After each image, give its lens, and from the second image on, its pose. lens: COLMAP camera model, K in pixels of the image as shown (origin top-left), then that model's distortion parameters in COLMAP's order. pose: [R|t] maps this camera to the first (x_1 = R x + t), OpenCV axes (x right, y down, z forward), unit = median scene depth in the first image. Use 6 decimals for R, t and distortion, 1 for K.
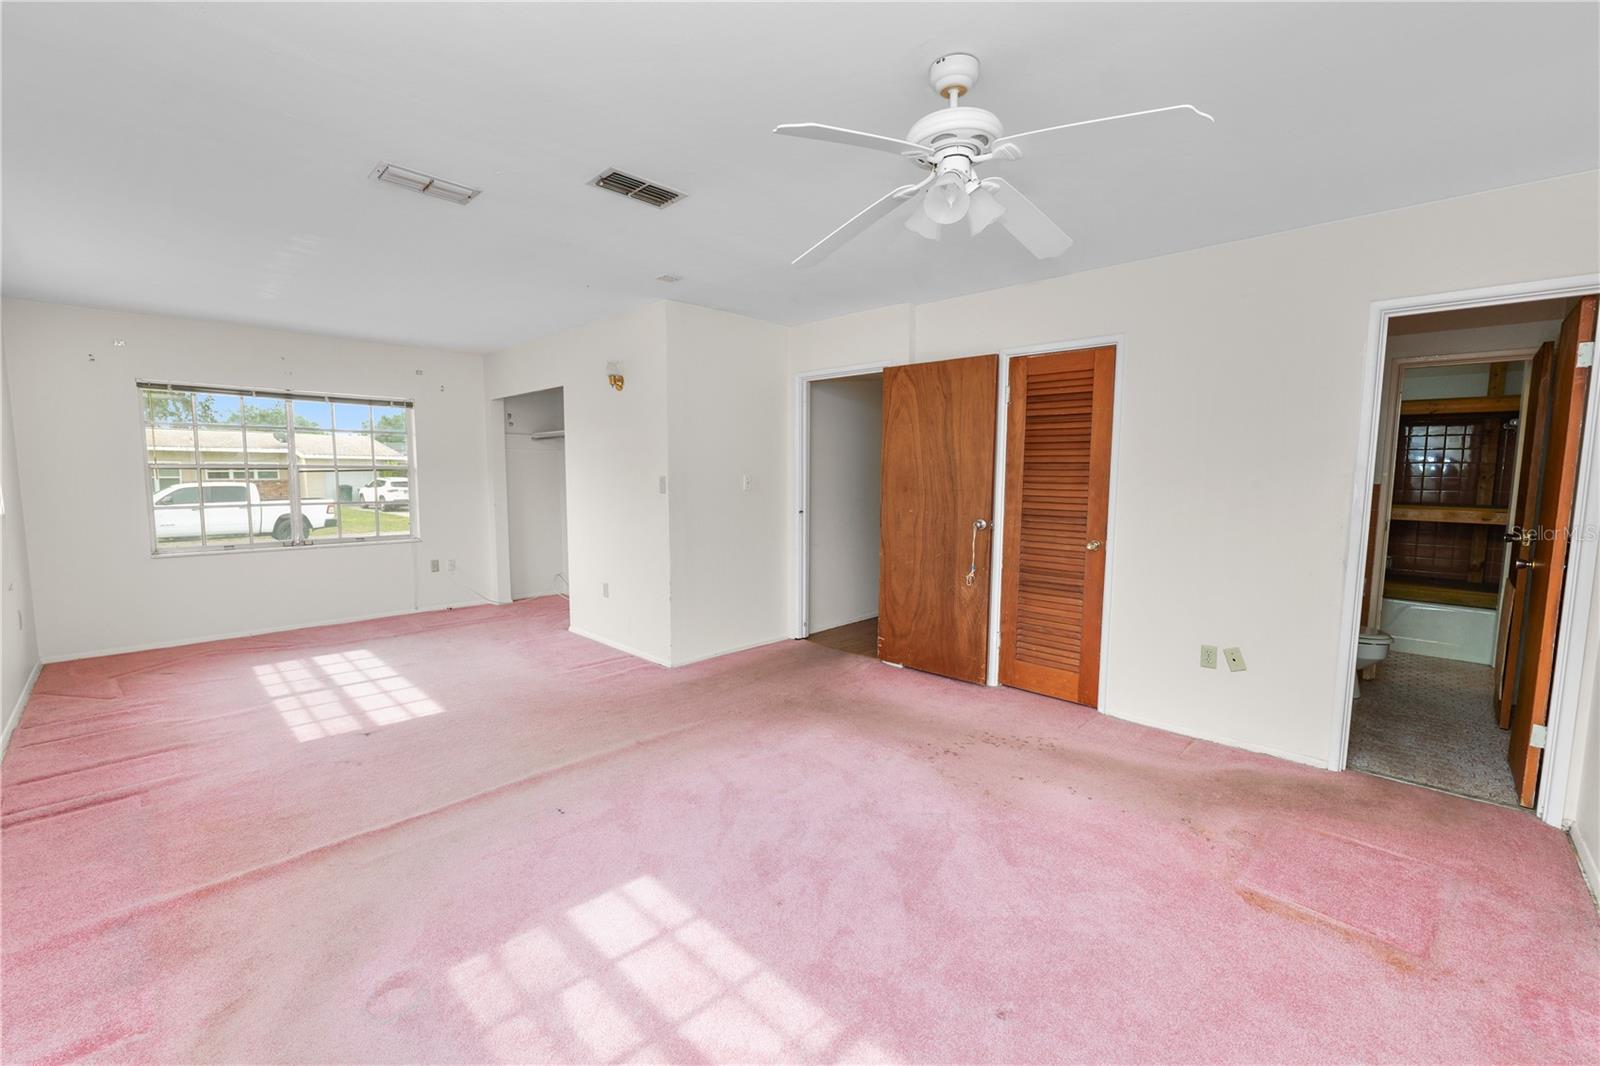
lens RADIAL K [[651.4, 0, 796.6], [0, 651.4, 535.4], [0, 0, 1]] dist [-0.013502, 0.001216]
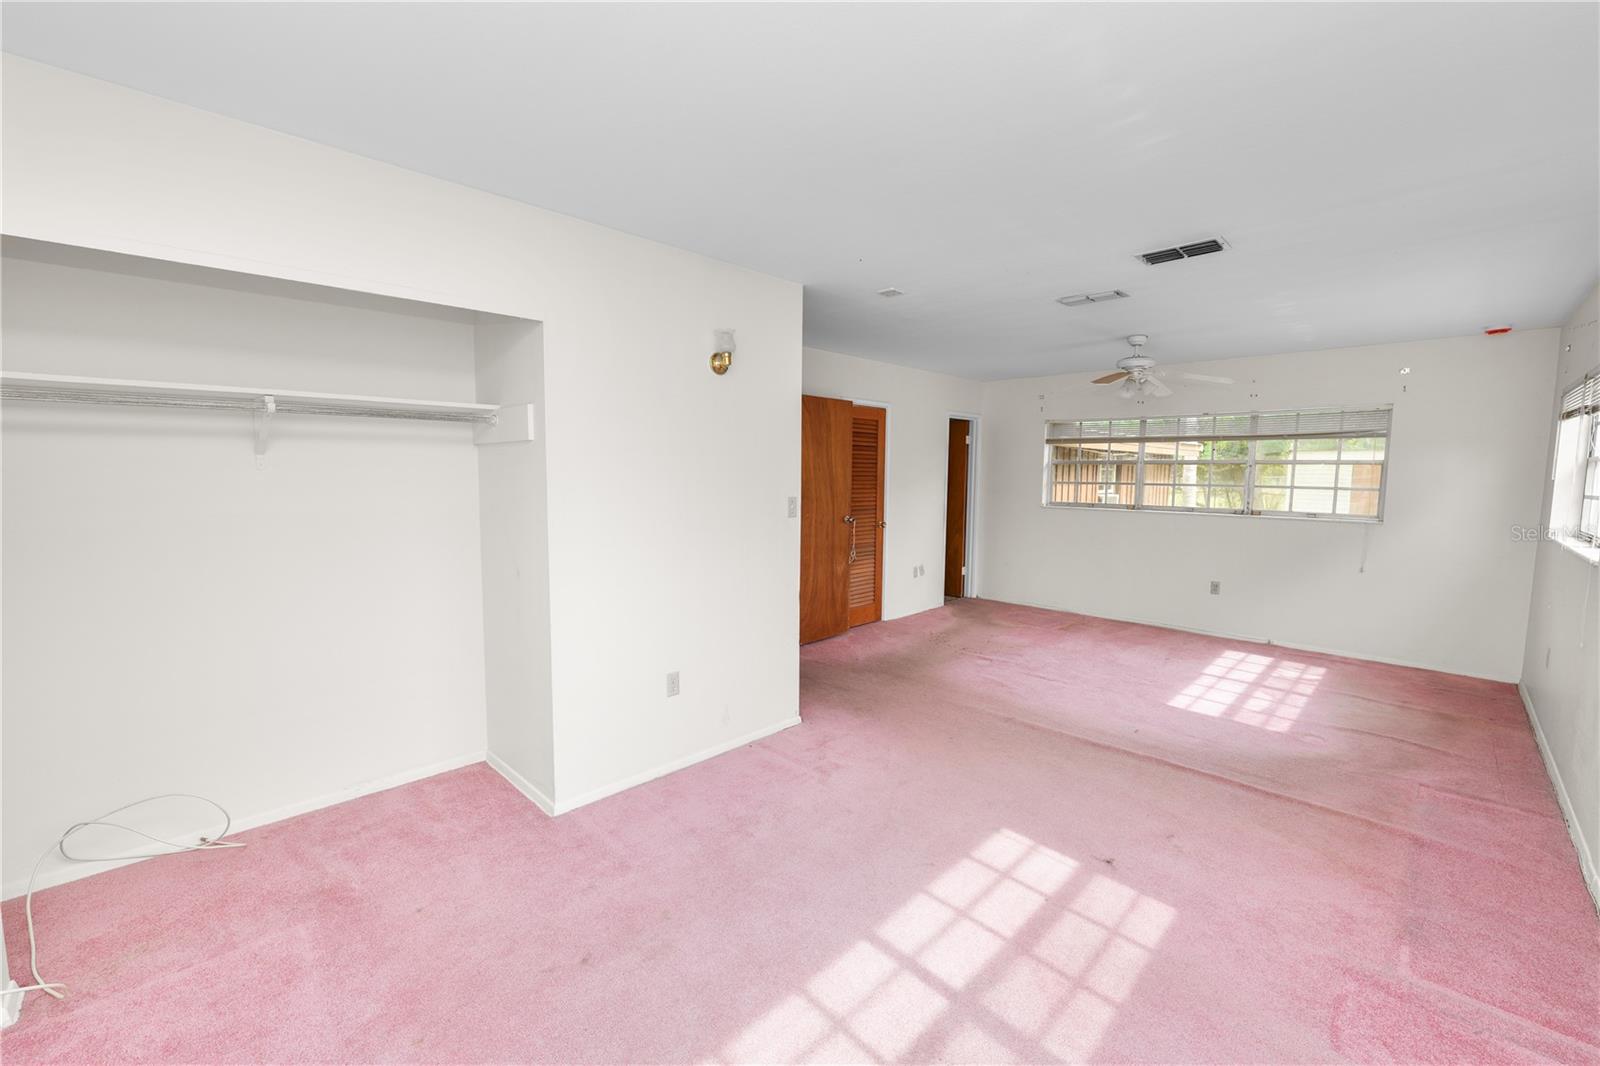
lens RADIAL K [[651.4, 0, 795.4], [0, 651.4, 531.0], [0, 0, 1]] dist [-0.013502, 0.001216]
pose [[0.015432, -0.099524, 0.994915, -1.107859], [0.088692, 0.991248, 0.097782, -0.137835], [-0.995940, 0.086732, 0.024124, 1.059289]]
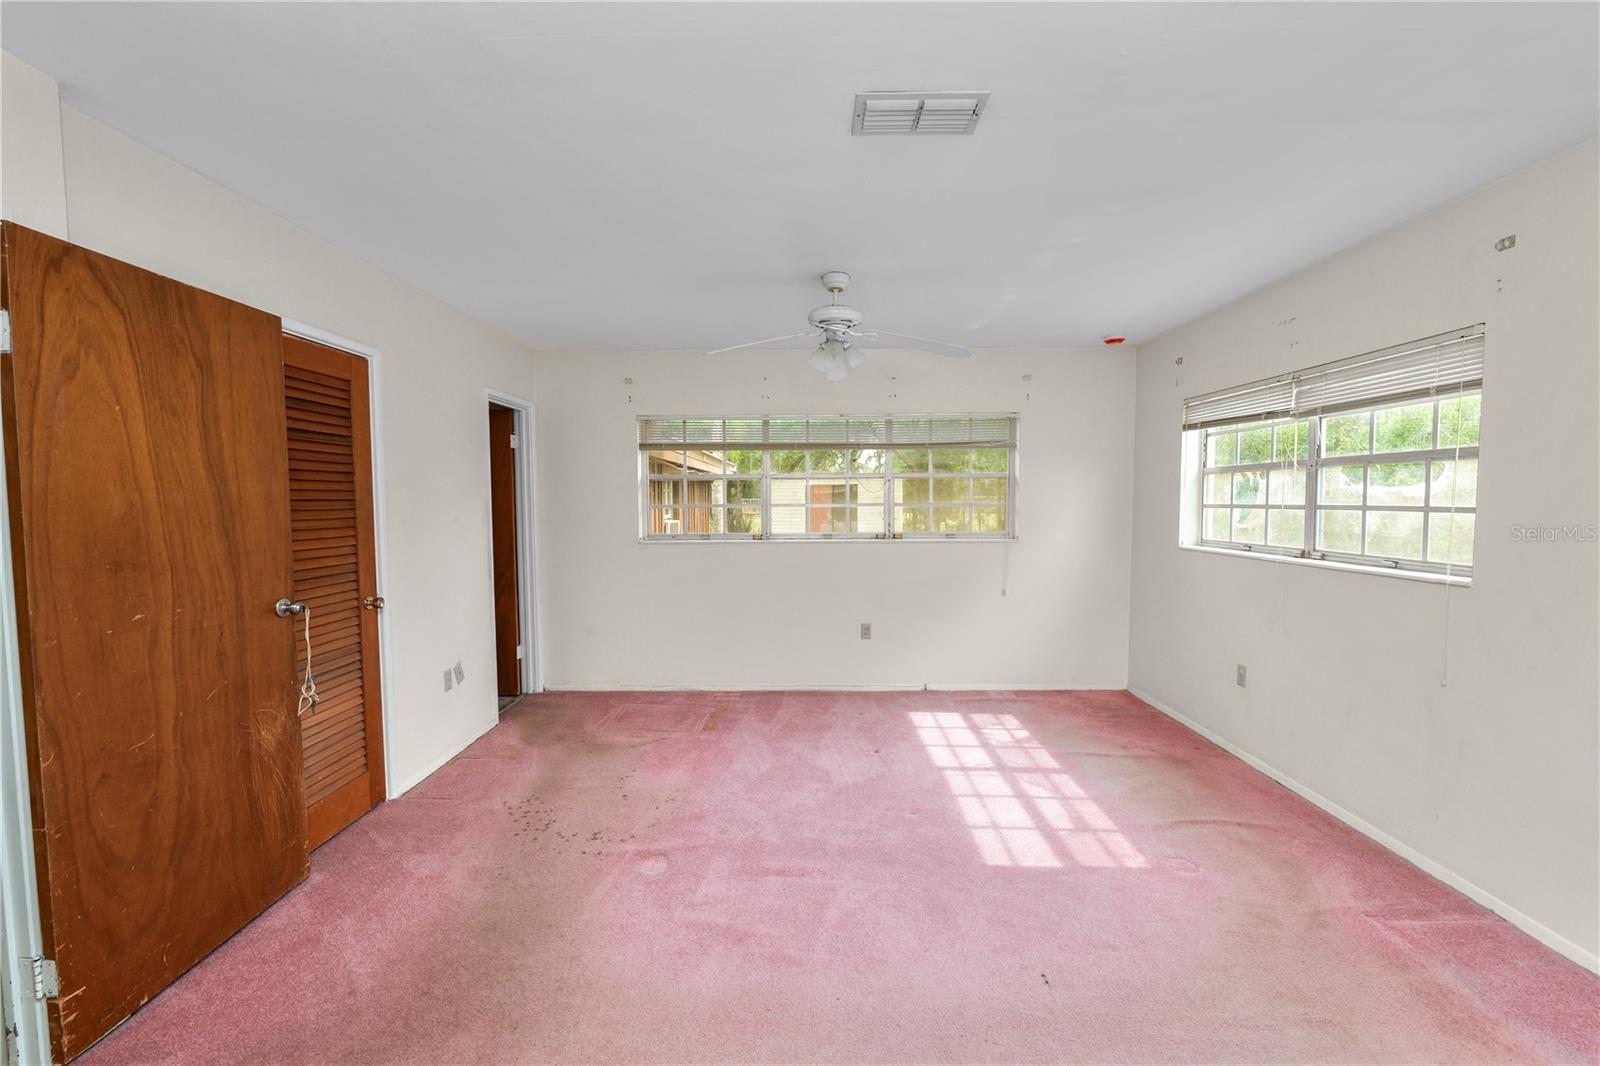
lens RADIAL K [[651.4, 0, 801.0], [0, 651.4, 533.1], [0, 0, 1]] dist [-0.013502, 0.001216]
pose [[-0.690199, -0.042230, 0.722386, -0.429700], [0.071275, 0.989474, 0.125943, -0.118730], [-0.720100, 0.138414, -0.679924, 1.029244]]
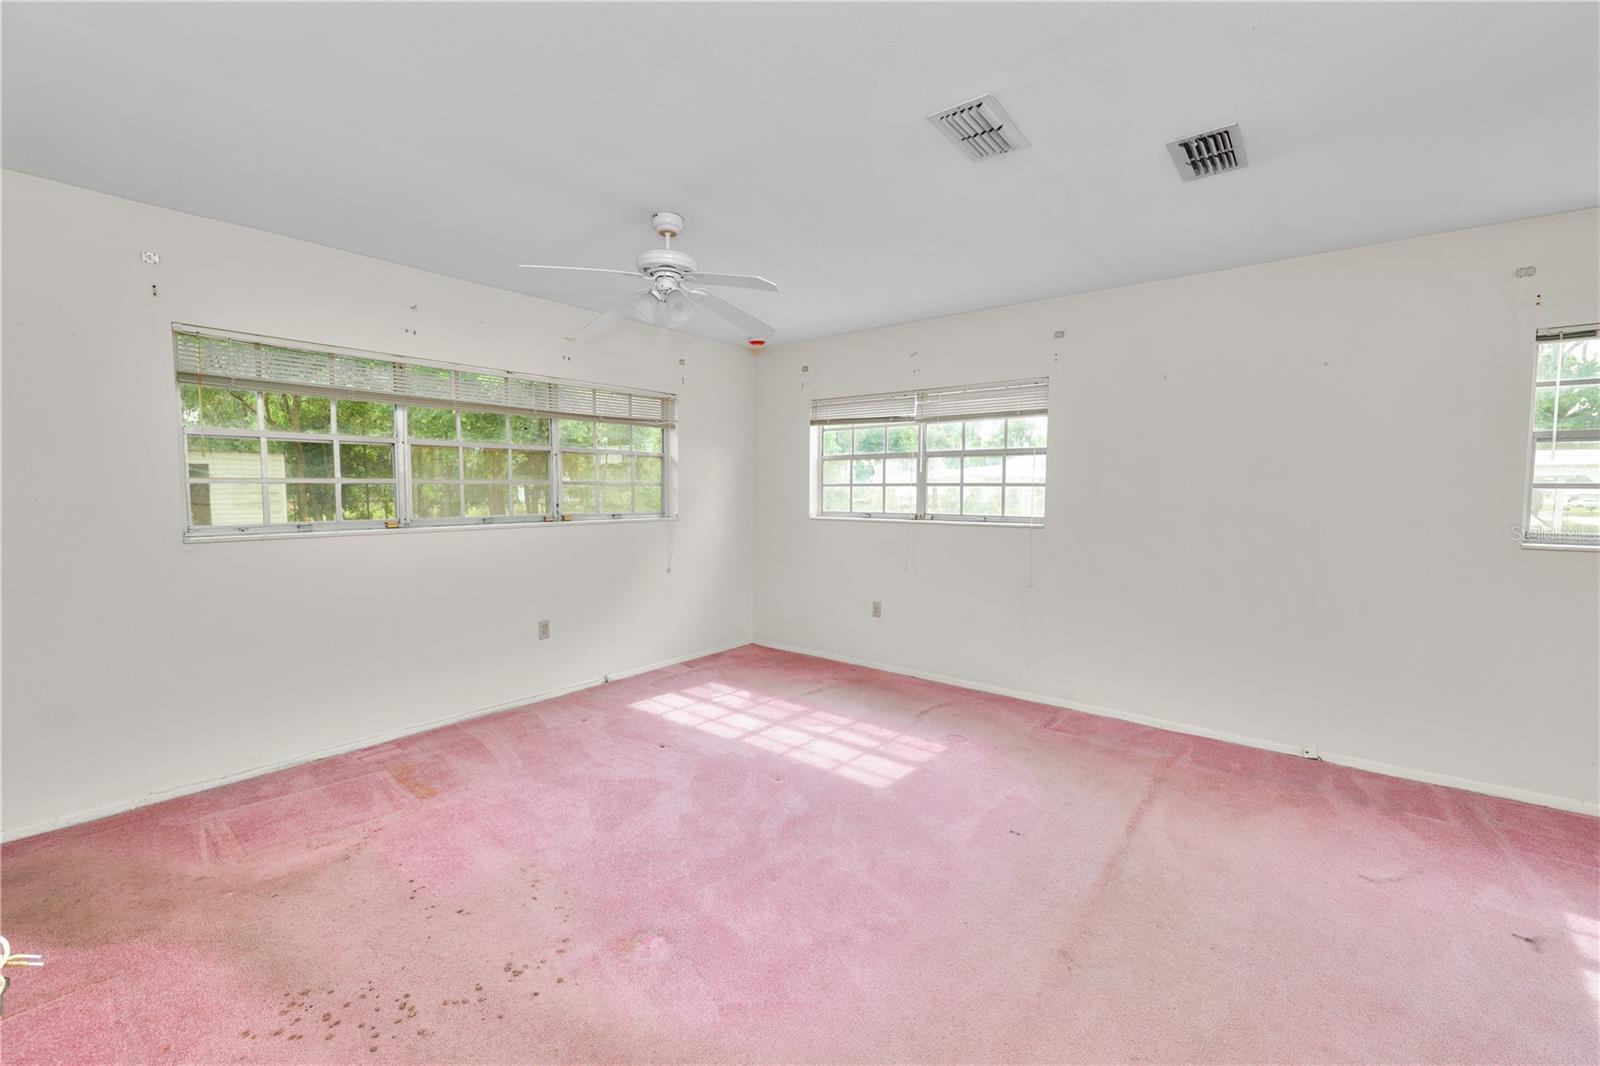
lens RADIAL K [[651.4, 0, 798.0], [0, 651.4, 530.6], [0, 0, 1]] dist [-0.013502, 0.001216]
pose [[-0.995134, -0.005136, -0.098397, 0.036861], [-0.021043, 0.986679, 0.161315, -0.108154], [0.096257, 0.162601, -0.981985, 1.168295]]
